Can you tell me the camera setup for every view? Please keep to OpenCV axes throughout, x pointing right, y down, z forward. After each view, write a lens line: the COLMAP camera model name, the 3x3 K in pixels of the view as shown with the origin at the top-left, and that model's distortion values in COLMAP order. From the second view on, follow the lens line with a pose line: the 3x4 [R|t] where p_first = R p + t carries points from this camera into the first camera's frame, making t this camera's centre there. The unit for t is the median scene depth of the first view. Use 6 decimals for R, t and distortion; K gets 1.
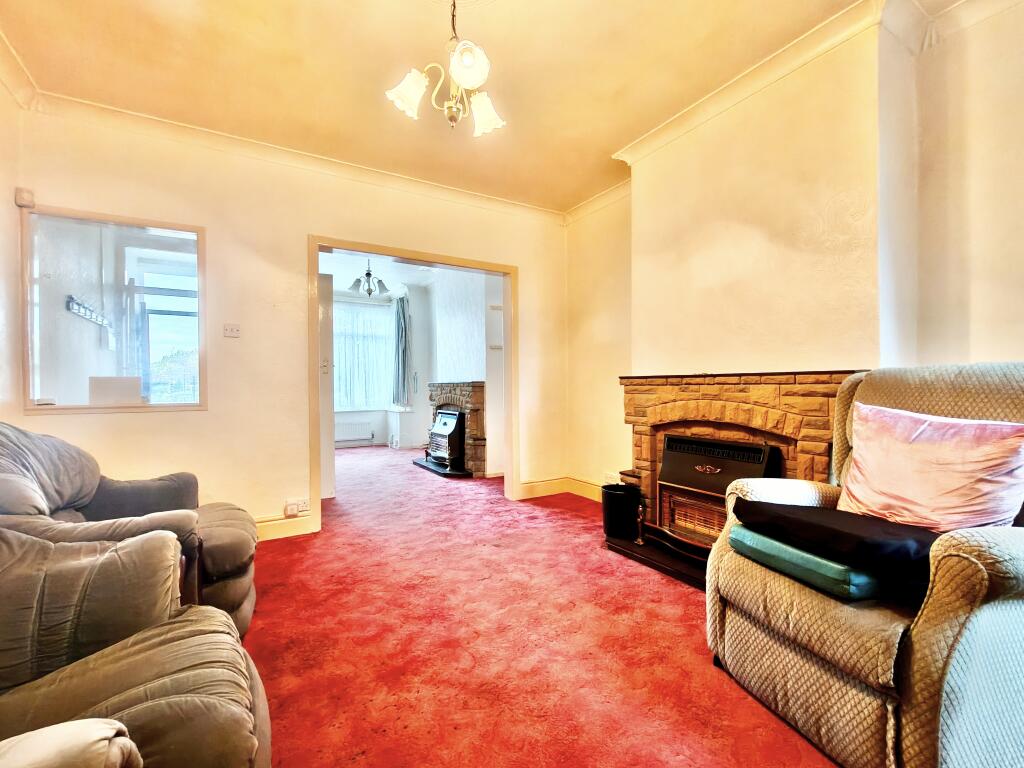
lens RADIAL K [[464.1, 0, 513.5], [0, 464.1, 388.1], [0, 0, 1]] dist [-0.000403, -0.000422]
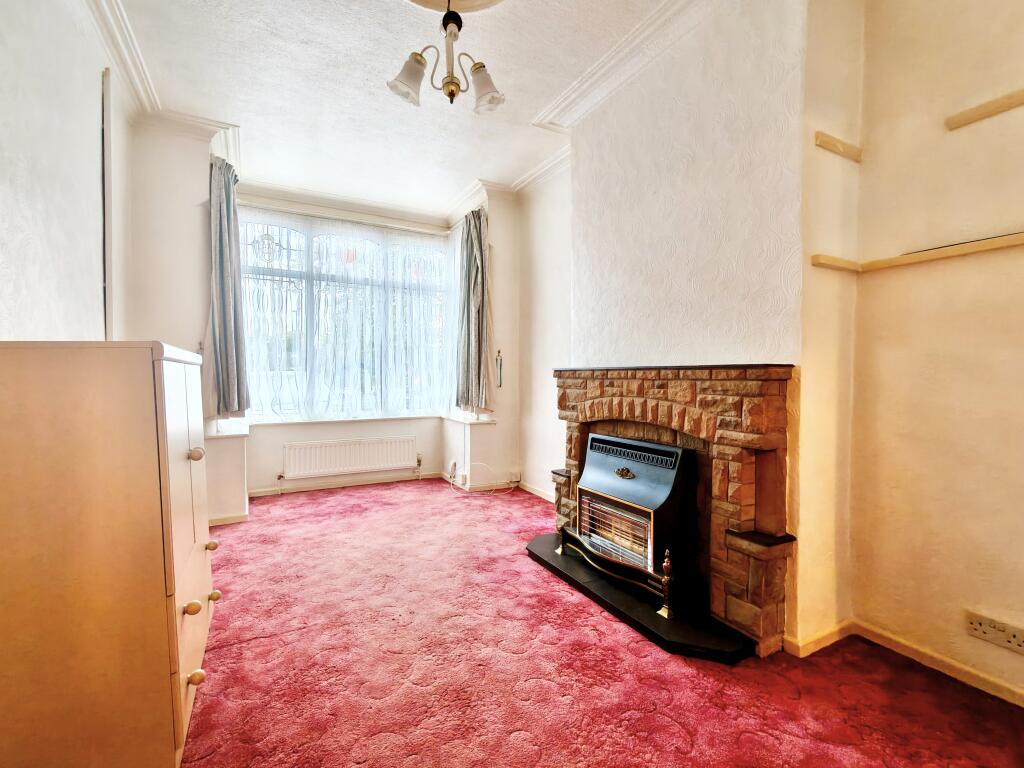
lens RADIAL K [[464.1, 0, 513.5], [0, 464.1, 388.1], [0, 0, 1]] dist [-0.000403, -0.000422]
pose [[0.998953, 0.013142, -0.043827, -0.173294], [-0.012171, 0.999676, 0.022346, -0.001788], [0.044106, -0.021789, 0.998789, 0.465371]]
